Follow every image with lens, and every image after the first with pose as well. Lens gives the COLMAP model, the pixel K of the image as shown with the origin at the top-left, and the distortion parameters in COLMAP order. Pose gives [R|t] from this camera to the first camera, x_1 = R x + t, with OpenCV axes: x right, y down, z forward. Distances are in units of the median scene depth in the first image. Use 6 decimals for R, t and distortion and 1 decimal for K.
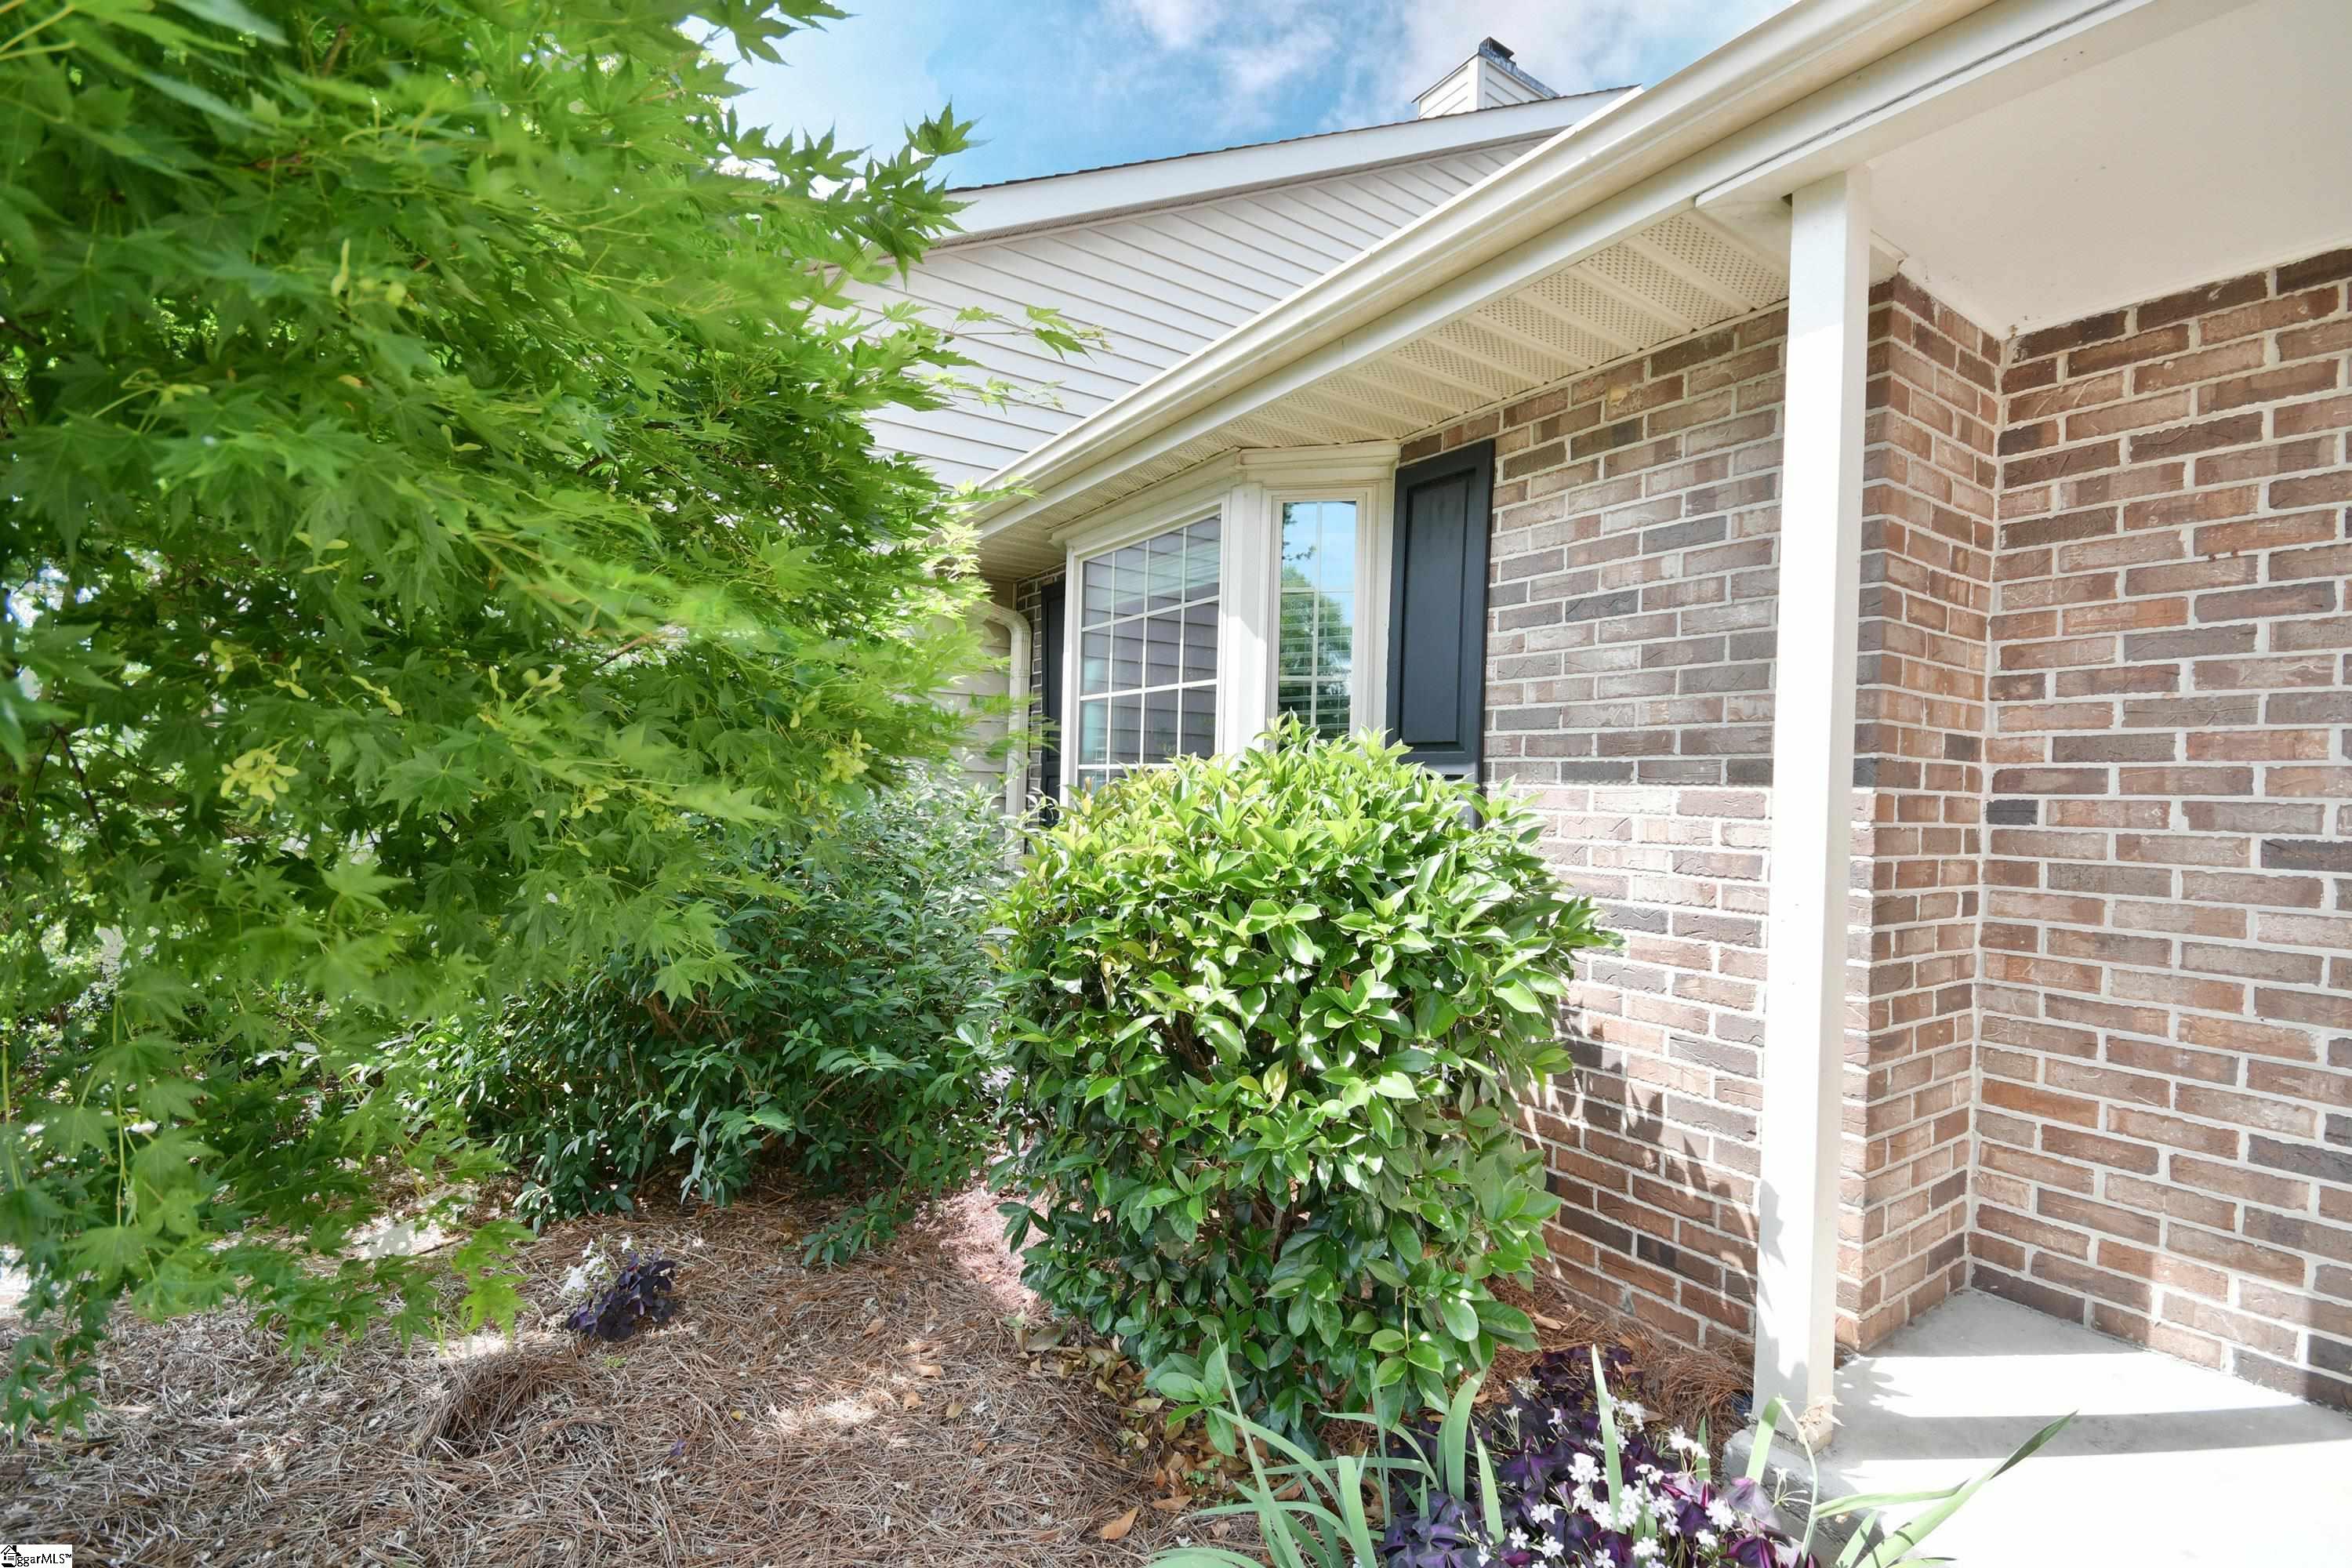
lens RADIAL K [[1099.0, 0, 1143.5], [0, 1099.0, 801.0], [0, 0, 1]] dist [0.006331, -0.005998]
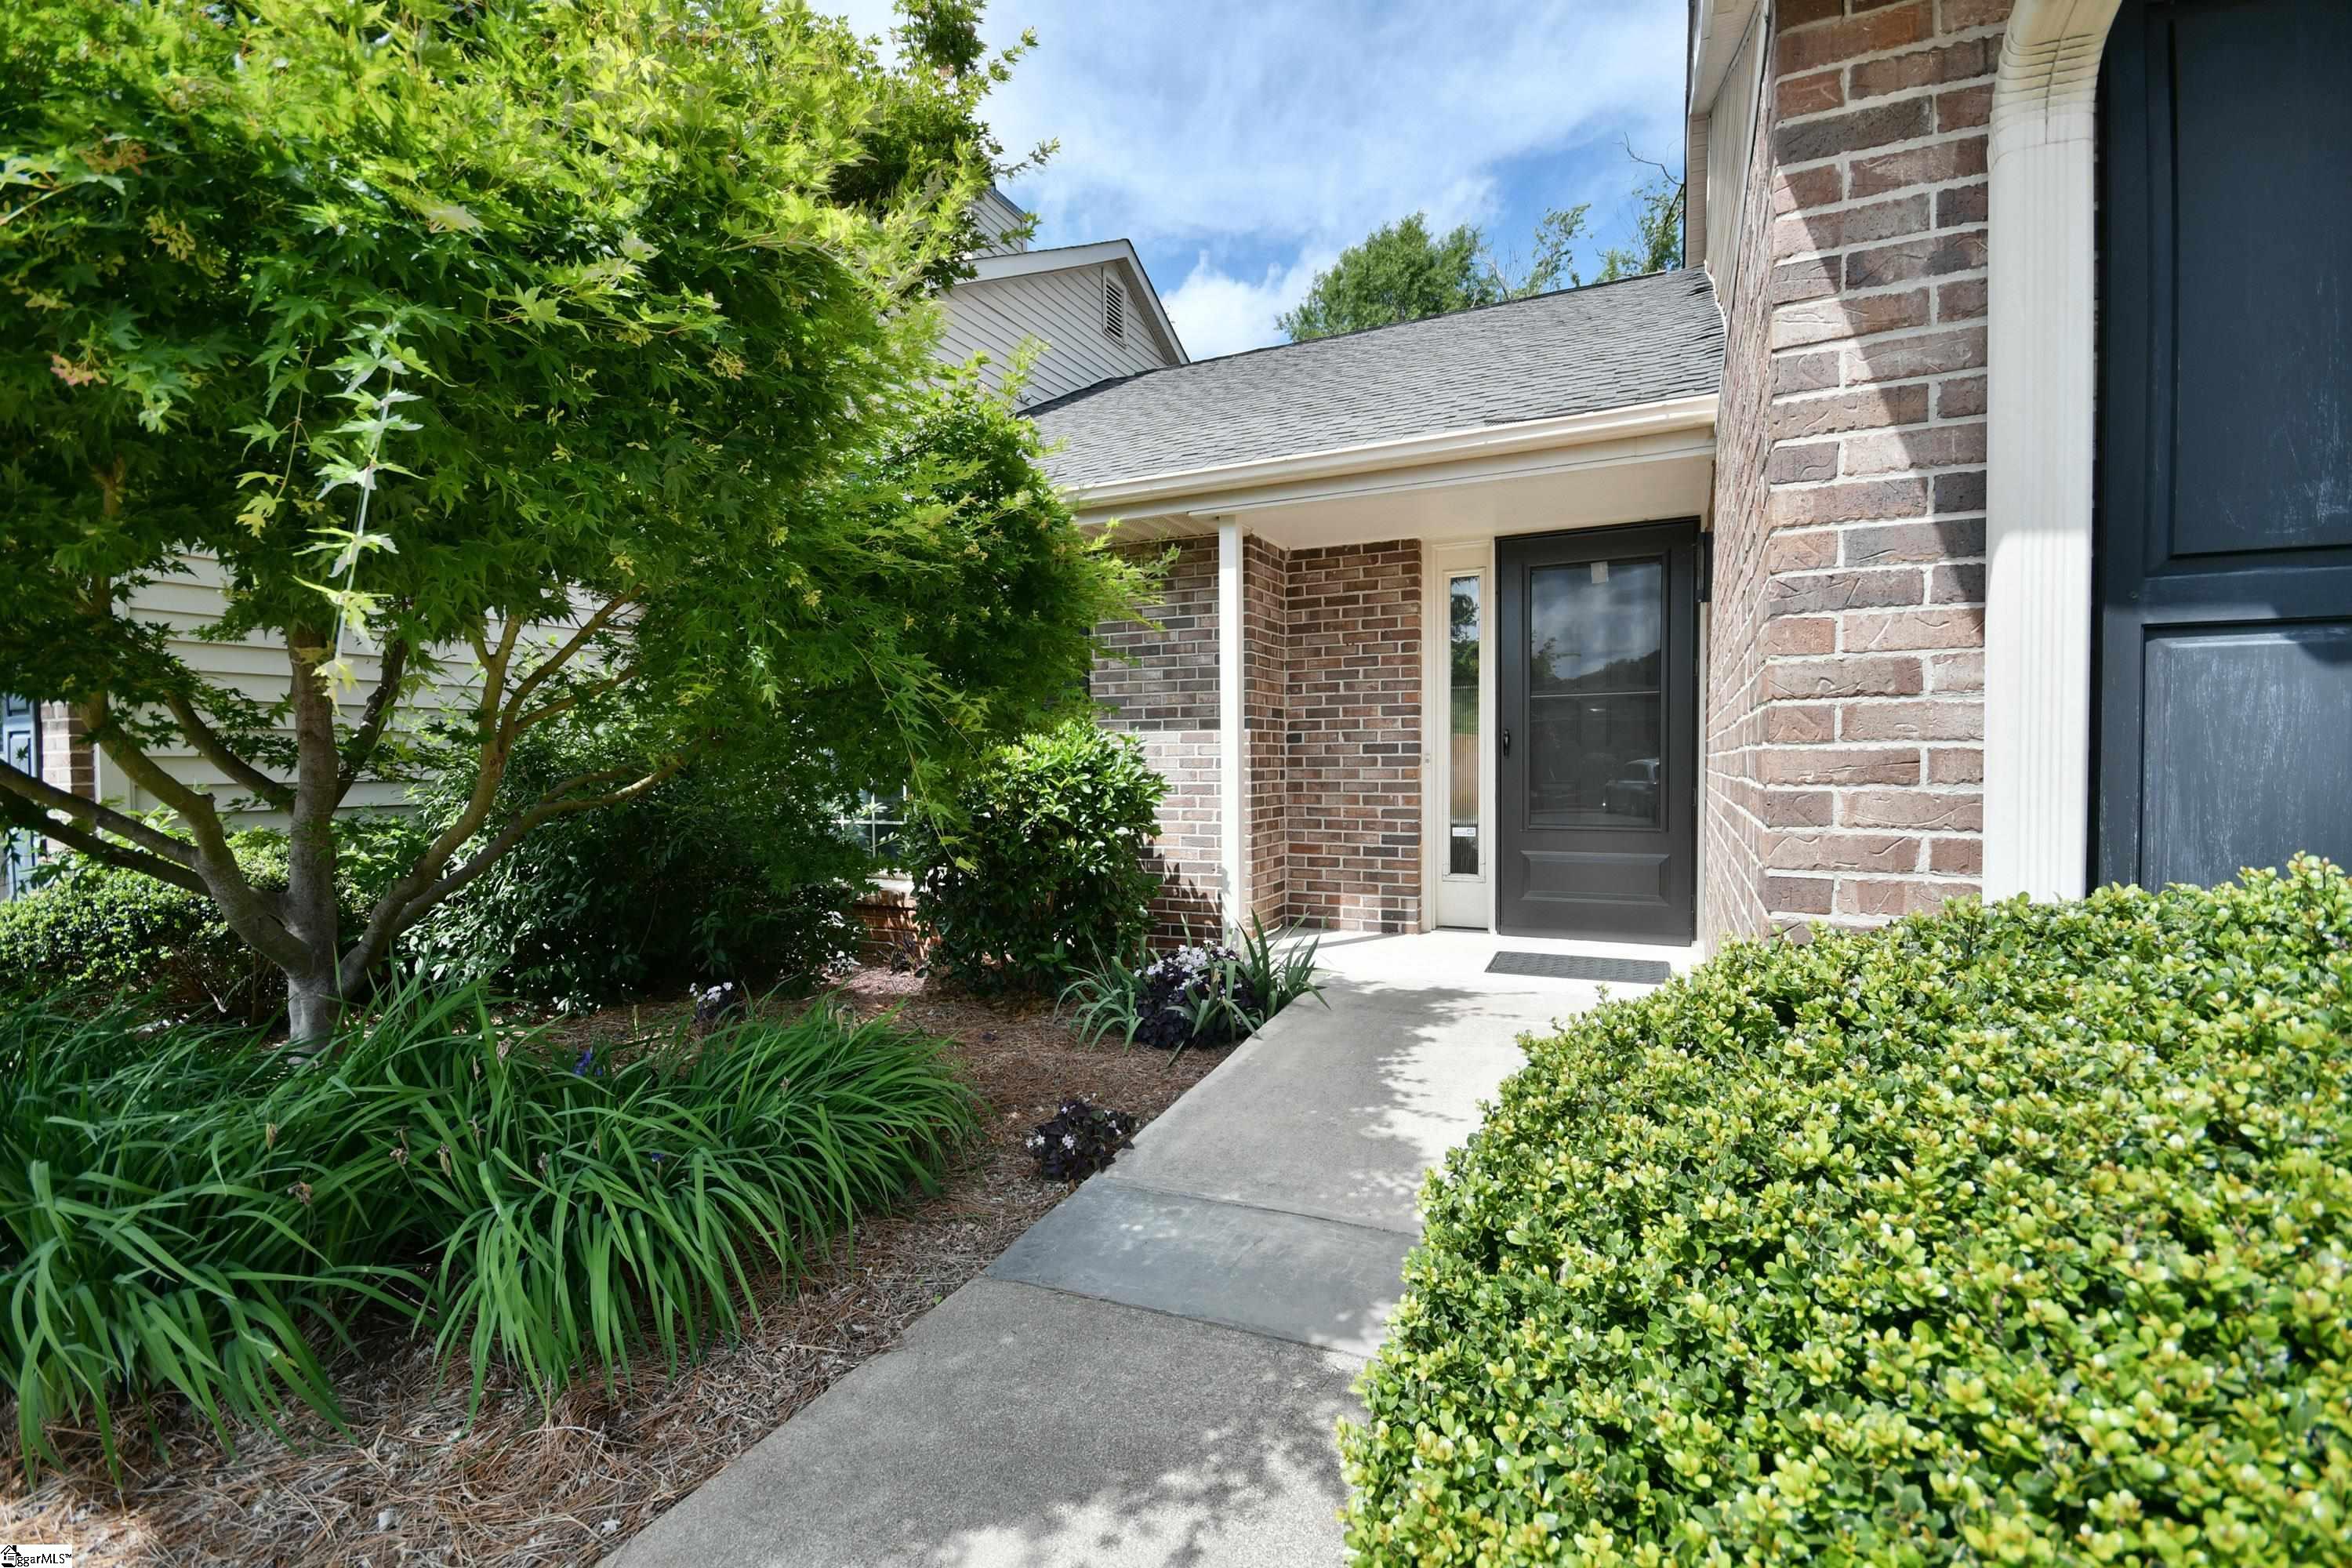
lens RADIAL K [[1099.0, 0, 1172.0], [0, 1099.0, 780.2], [0, 0, 1]] dist [0.006331, -0.005998]
pose [[0.859886, -0.041399, 0.508805, -0.829741], [0.035192, 0.999142, 0.021822, 0.045662], [-0.509272, -0.000858, 0.860605, -1.151069]]
